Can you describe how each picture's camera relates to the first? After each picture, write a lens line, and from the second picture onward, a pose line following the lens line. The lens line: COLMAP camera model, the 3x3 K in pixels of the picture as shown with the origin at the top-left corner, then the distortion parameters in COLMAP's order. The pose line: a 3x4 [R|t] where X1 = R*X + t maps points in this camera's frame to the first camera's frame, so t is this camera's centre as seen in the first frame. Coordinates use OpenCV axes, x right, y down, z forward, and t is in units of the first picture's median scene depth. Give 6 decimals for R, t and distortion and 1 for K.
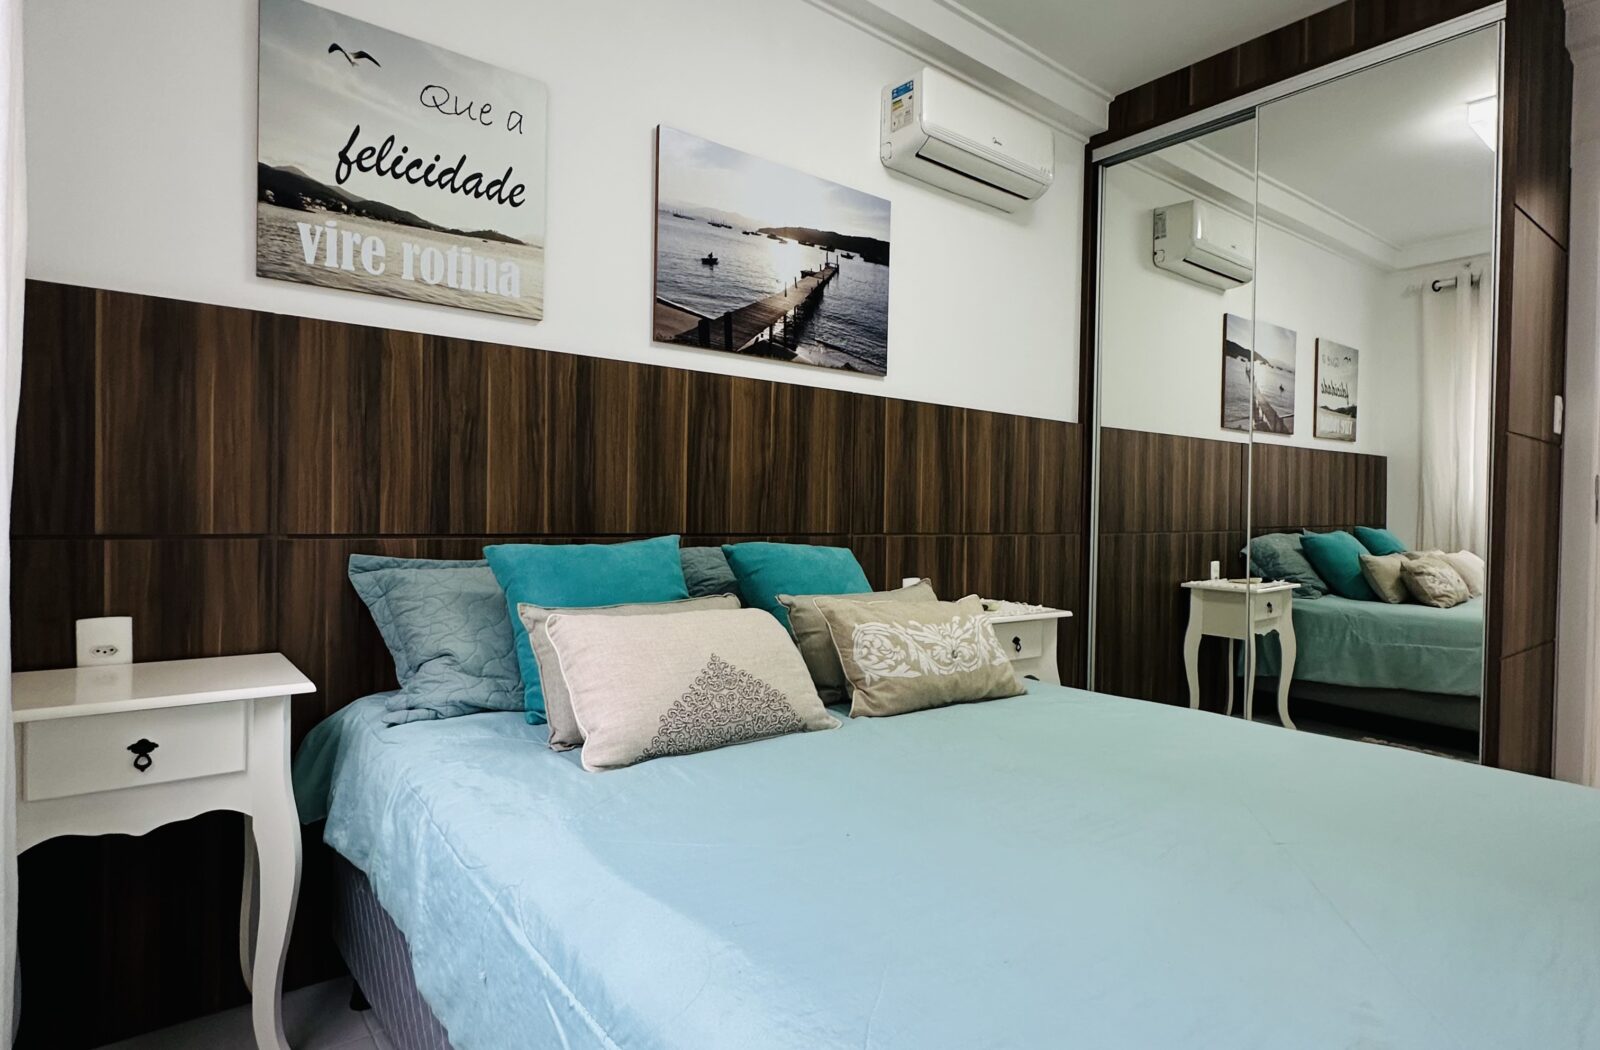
lens RADIAL K [[844.4, 0, 804.4], [0, 844.4, 511.3], [0, 0, 1]] dist [-0.000301, 0.001500]
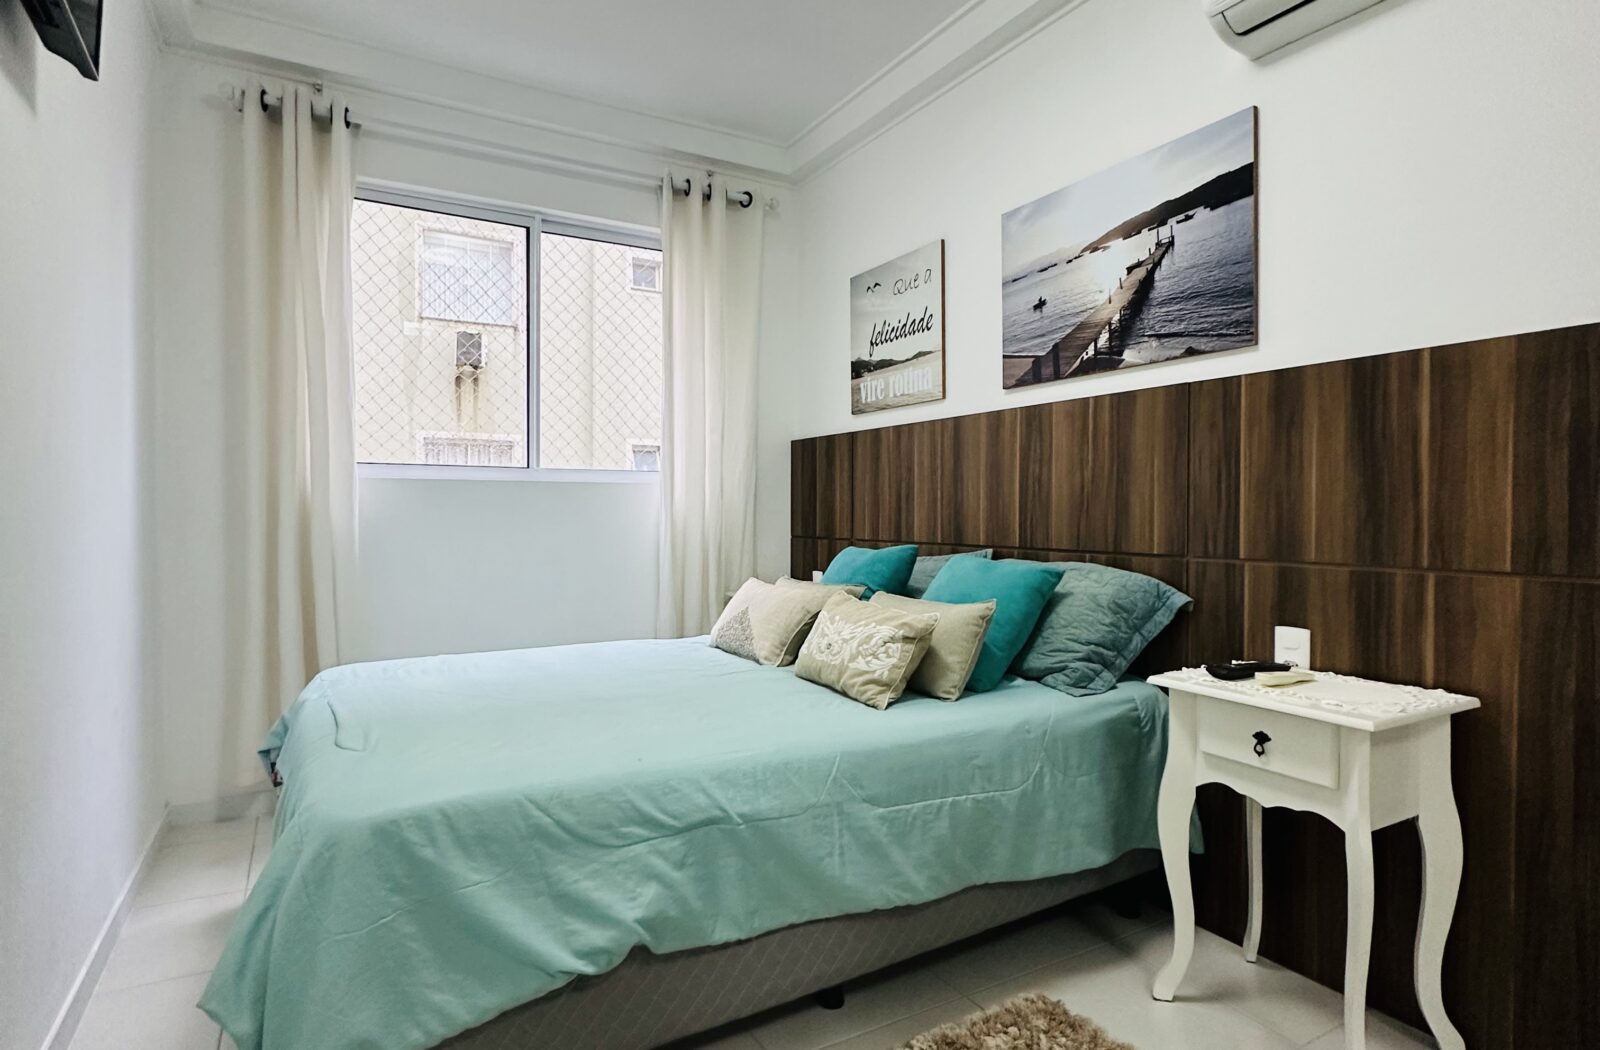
lens RADIAL K [[844.4, 0, 803.7], [0, 844.4, 534.0], [0, 0, 1]] dist [-0.000301, 0.001500]
pose [[-0.140723, -0.006538, -0.990027, 0.972743], [-0.022612, 0.999739, -0.003388, 0.016667], [0.989791, 0.021910, -0.140834, 0.802977]]
